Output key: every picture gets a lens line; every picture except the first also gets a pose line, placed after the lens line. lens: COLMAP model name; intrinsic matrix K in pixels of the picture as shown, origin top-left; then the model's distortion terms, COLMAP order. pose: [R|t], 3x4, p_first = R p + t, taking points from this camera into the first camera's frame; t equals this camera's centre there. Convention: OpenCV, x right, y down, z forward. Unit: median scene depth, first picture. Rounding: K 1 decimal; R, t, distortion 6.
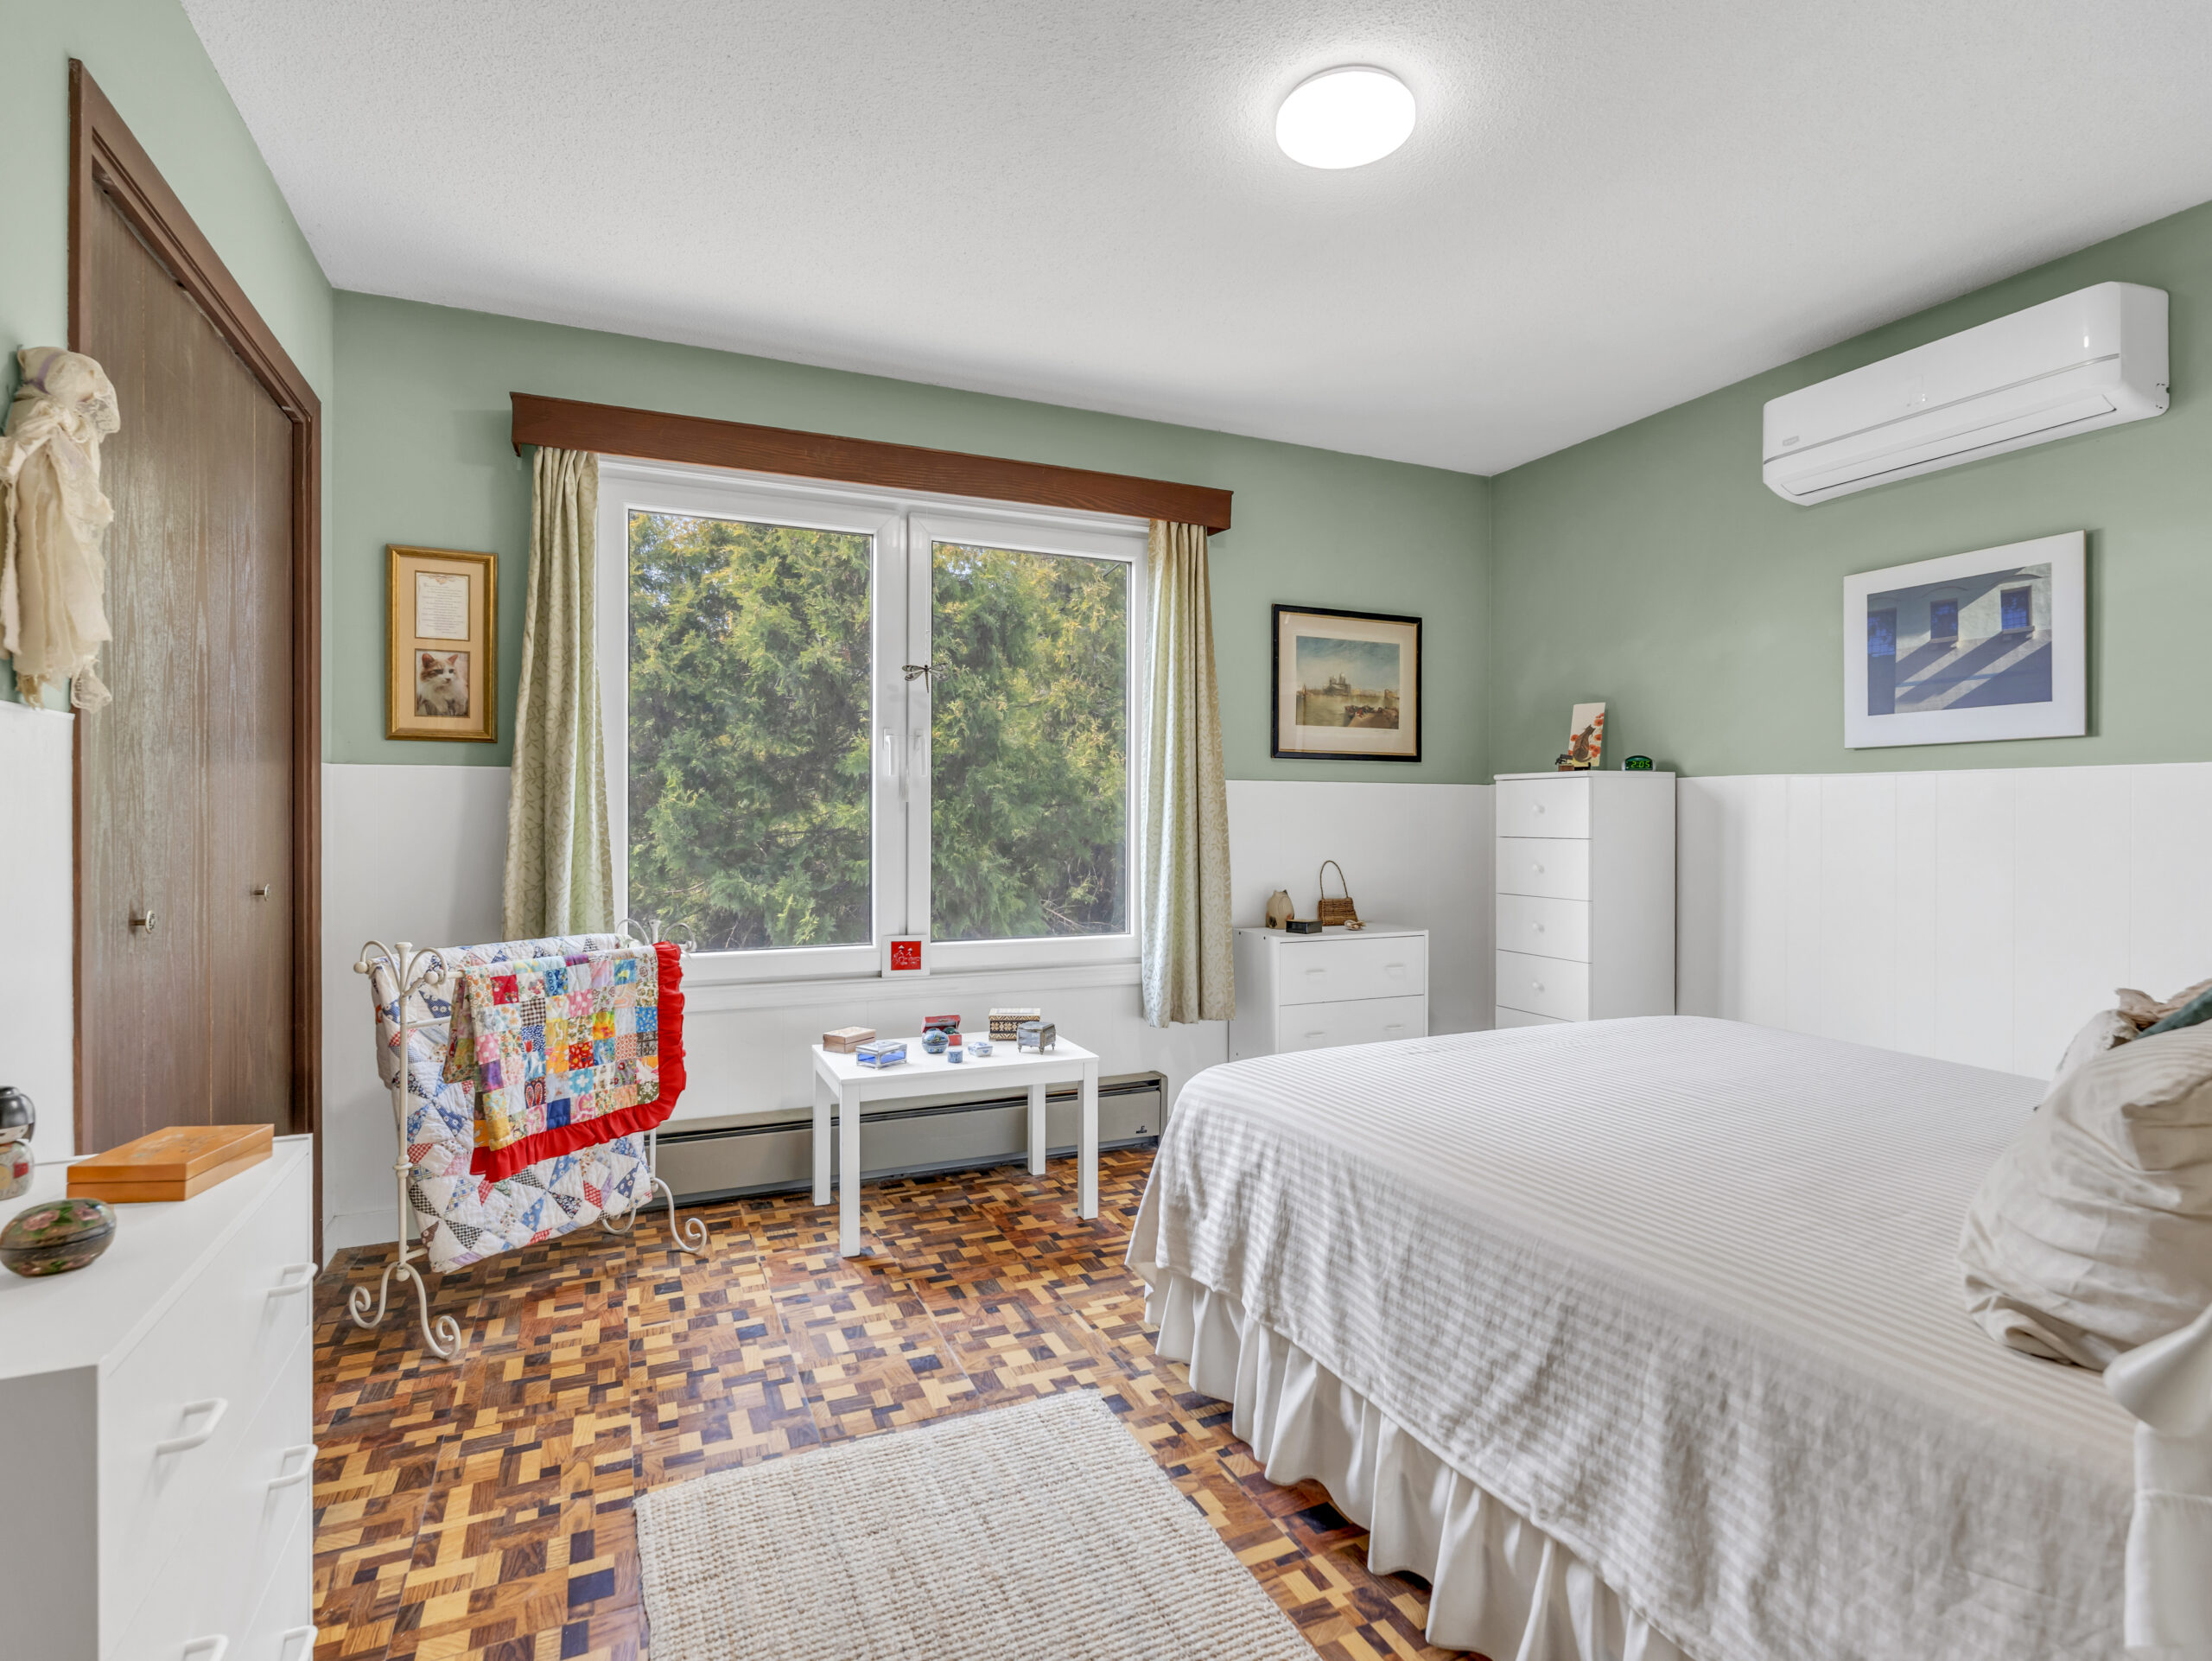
lens RADIAL K [[1096.8, 0, 1102.1], [0, 1096.8, 824.3], [0, 0, 1]] dist [-0.004209, 0.000339]
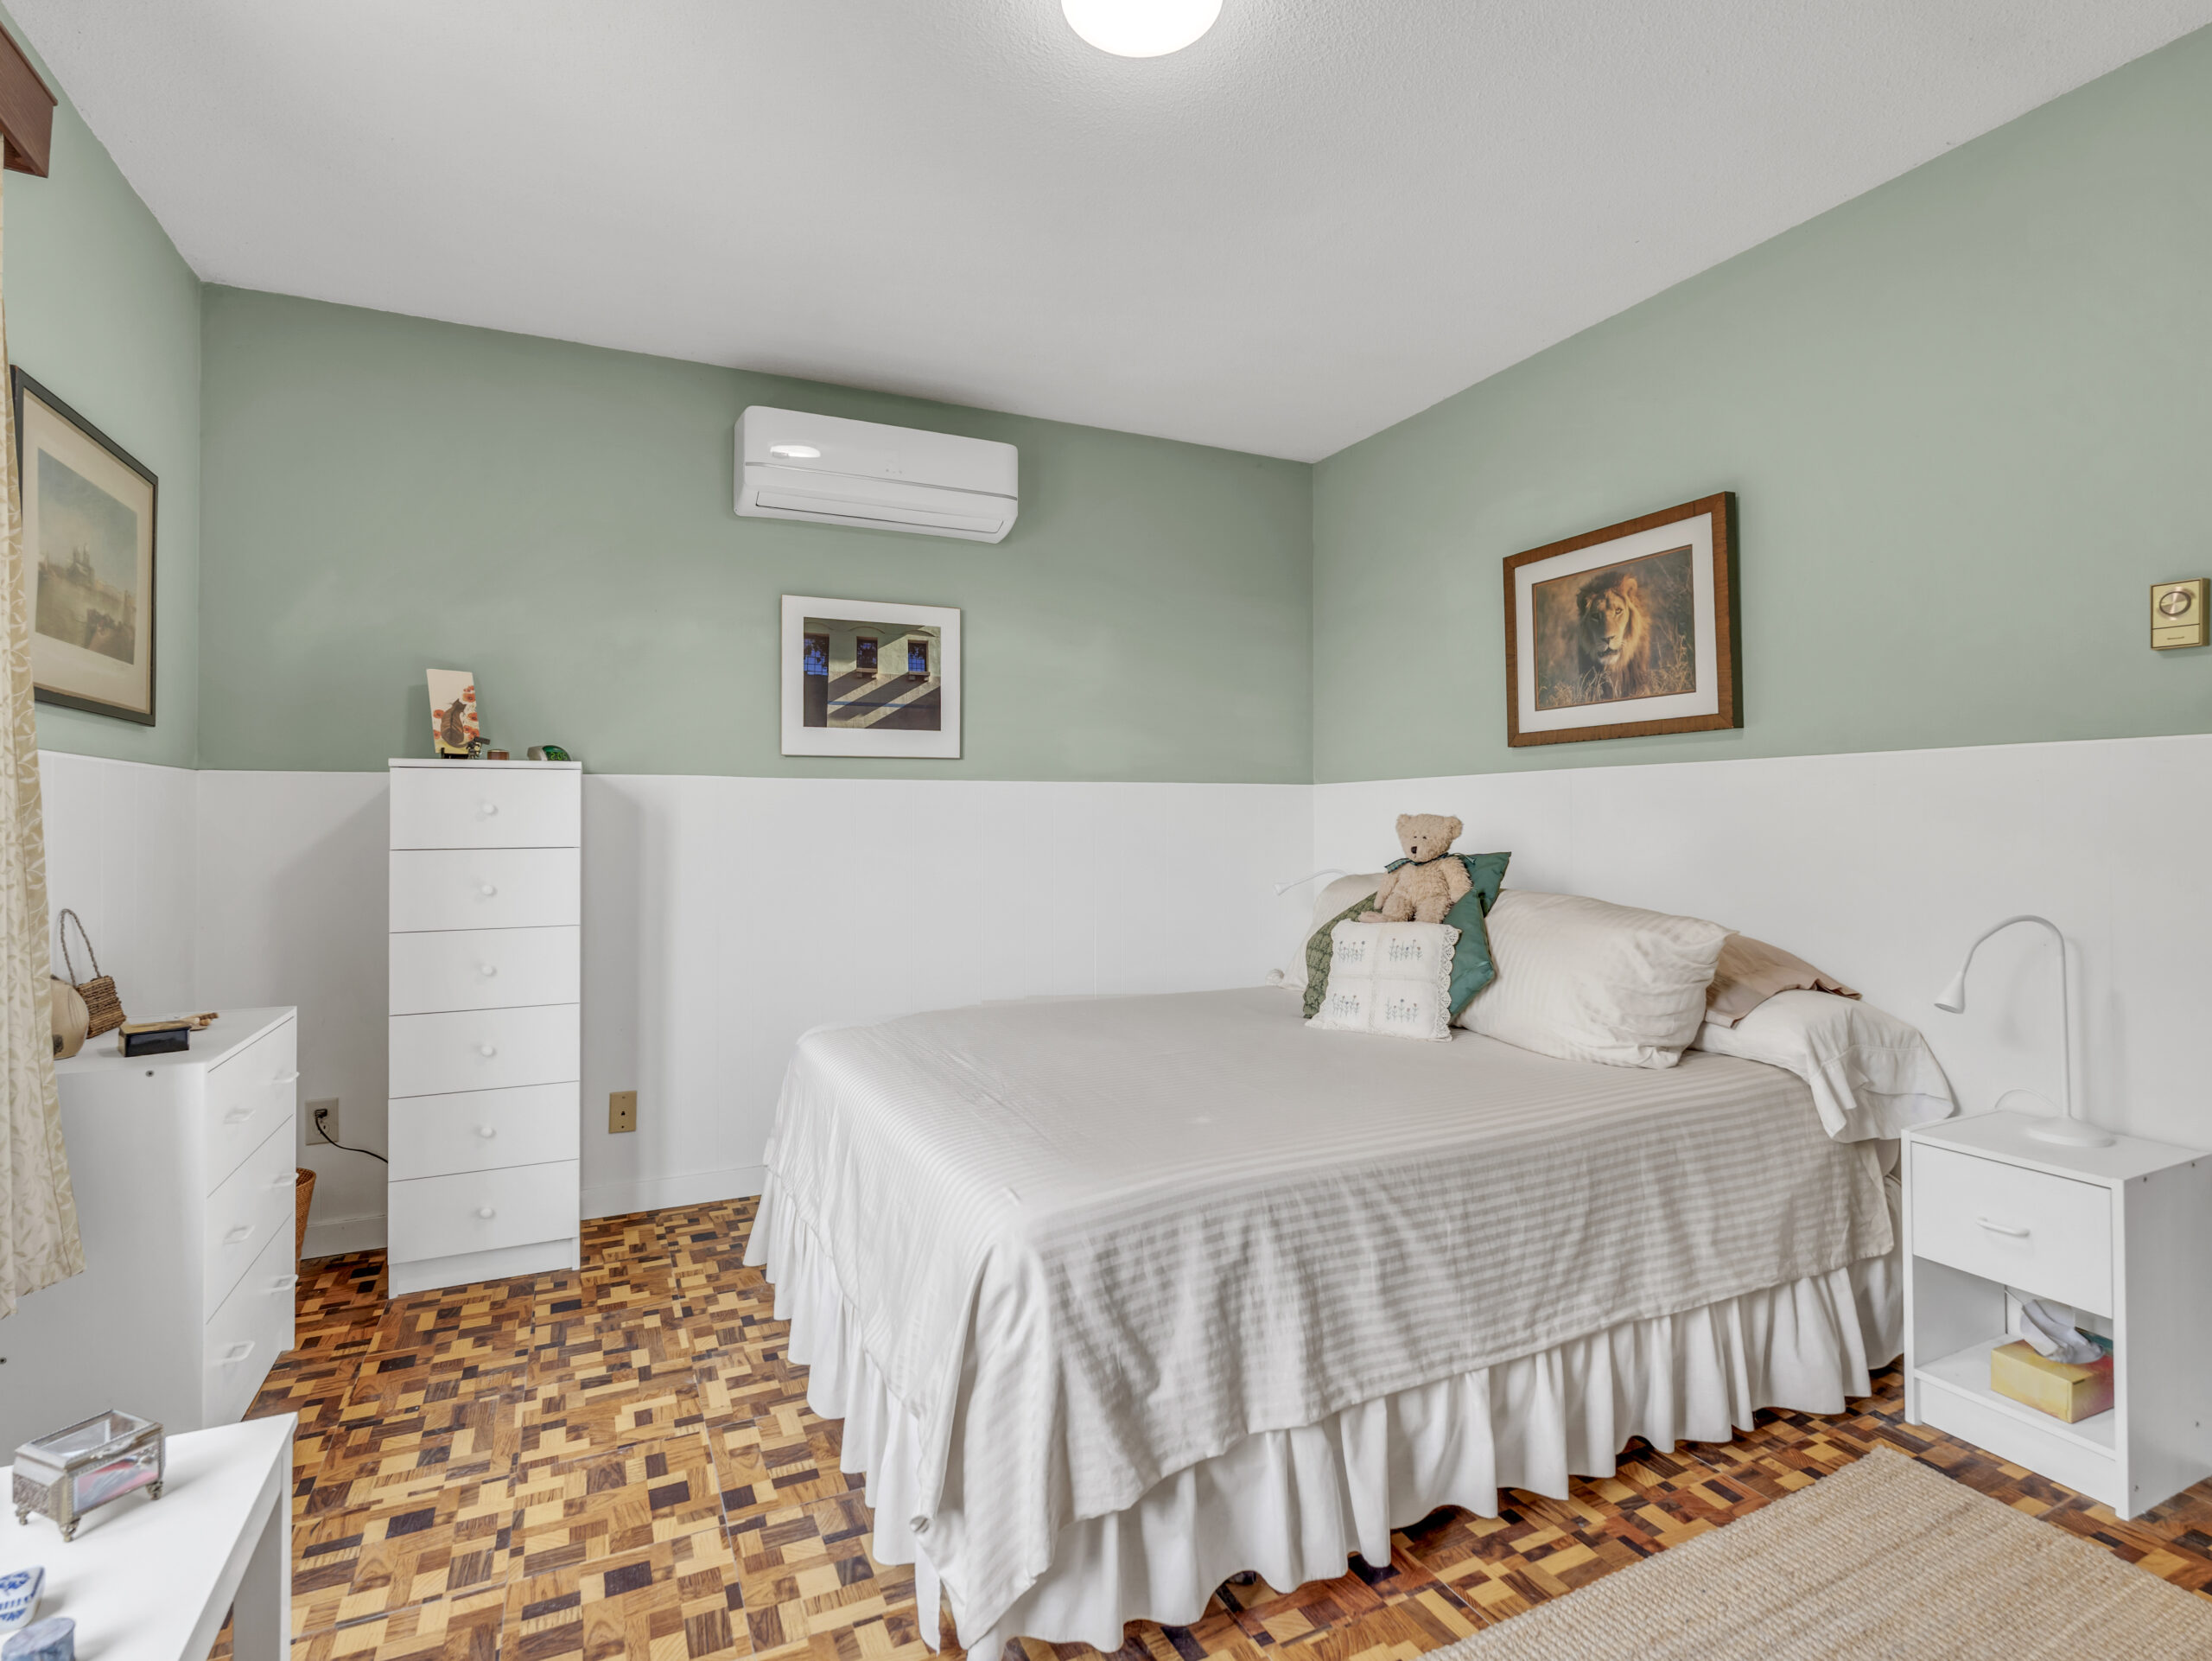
lens RADIAL K [[1096.8, 0, 1102.1], [0, 1096.8, 824.3], [0, 0, 1]] dist [-0.004209, 0.000339]
pose [[-0.019205, 0.000357, 0.999815, -0.443537], [0.016537, 0.999863, -0.000039, 0.005285], [-0.999679, 0.016534, -0.019209, 0.767622]]
